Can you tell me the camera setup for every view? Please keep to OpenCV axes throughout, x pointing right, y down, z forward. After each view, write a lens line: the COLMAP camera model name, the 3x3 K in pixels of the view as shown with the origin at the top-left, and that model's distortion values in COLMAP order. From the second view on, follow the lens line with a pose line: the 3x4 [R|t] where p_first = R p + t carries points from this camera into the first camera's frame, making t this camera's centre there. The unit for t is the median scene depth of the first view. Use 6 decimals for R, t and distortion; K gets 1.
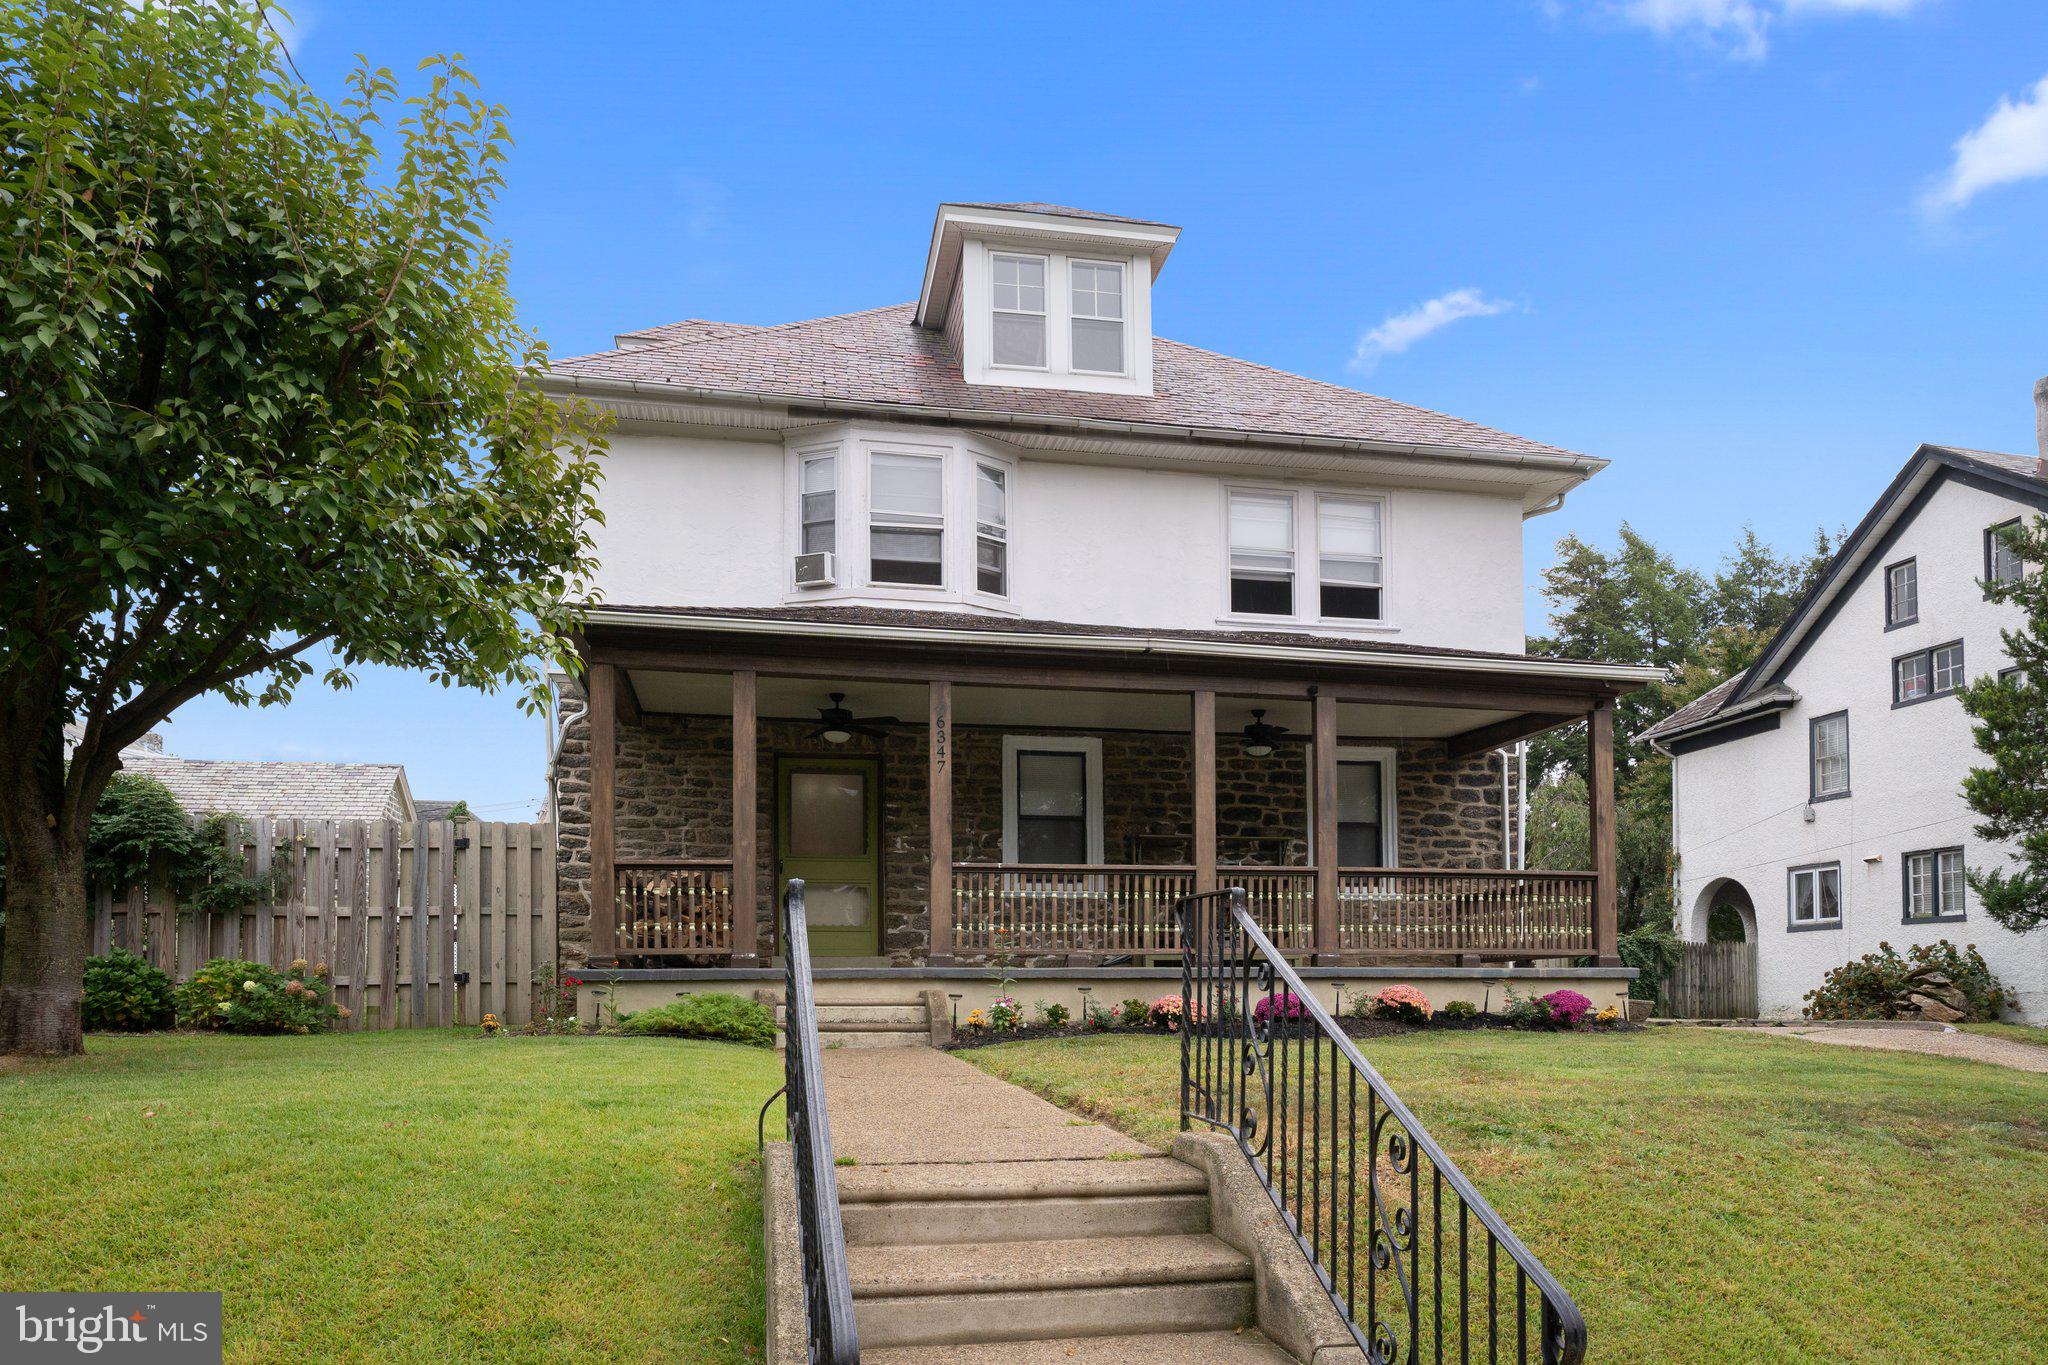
lens RADIAL K [[1340.3, 0, 1024.0], [0, 1340.3, 682.5], [0, 0, 1]] dist [0.000291, 0.002703]
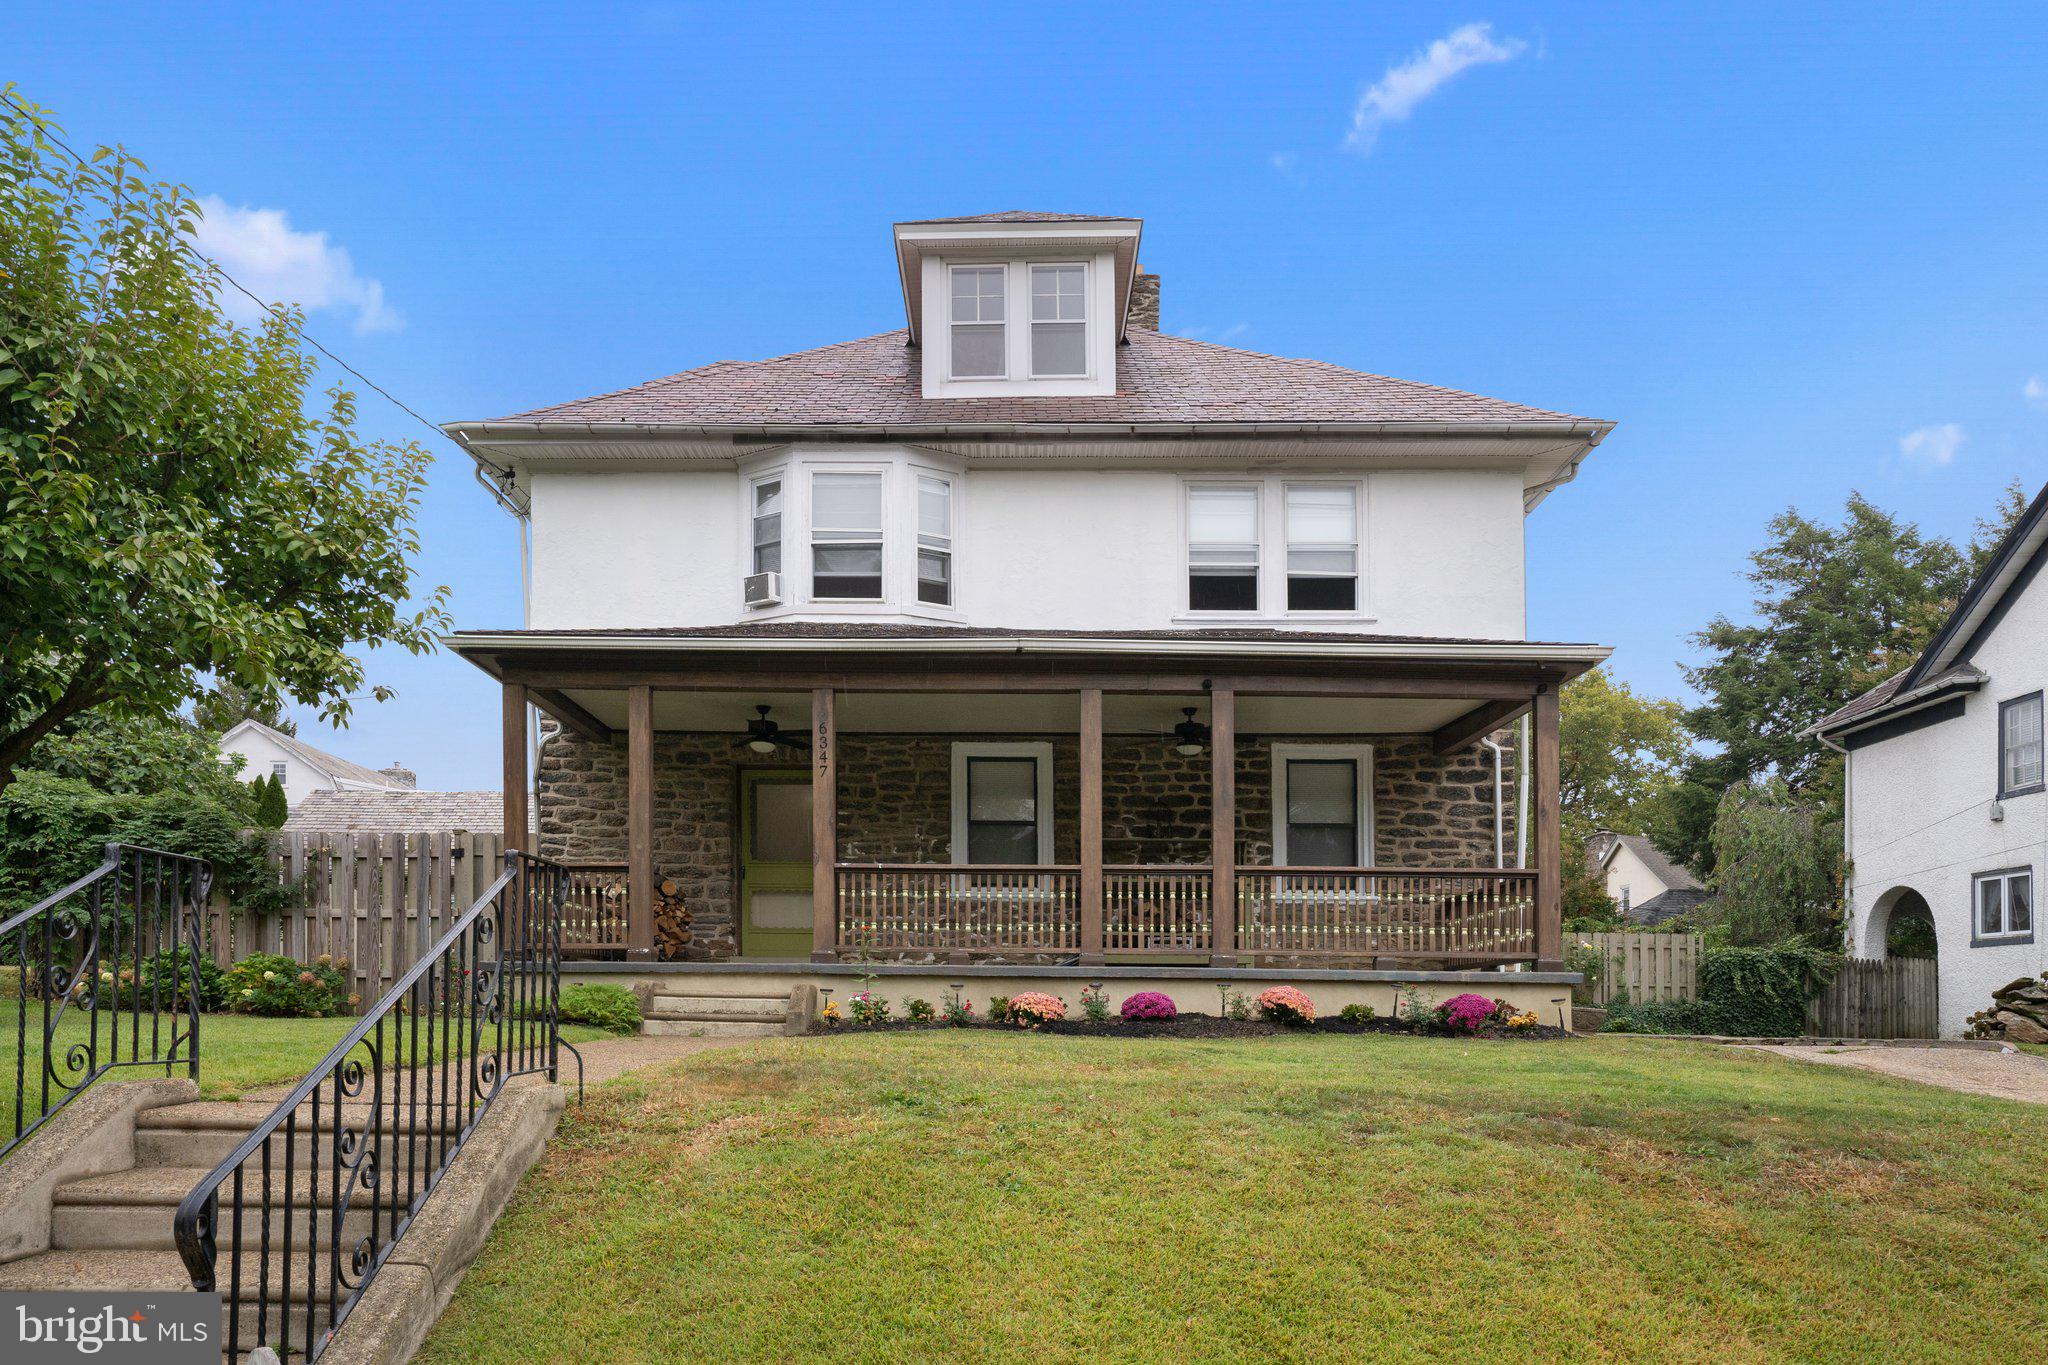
lens RADIAL K [[1325.8, 0, 946.5], [0, 1325.8, 737.3], [0, 0, 1]] dist [-0.002187, 0.003166]
pose [[0.973892, -0.030195, -0.224996, 0.203608], [0.035362, 0.999195, 0.018967, 0.015938], [0.224242, -0.026428, 0.974175, 0.018486]]
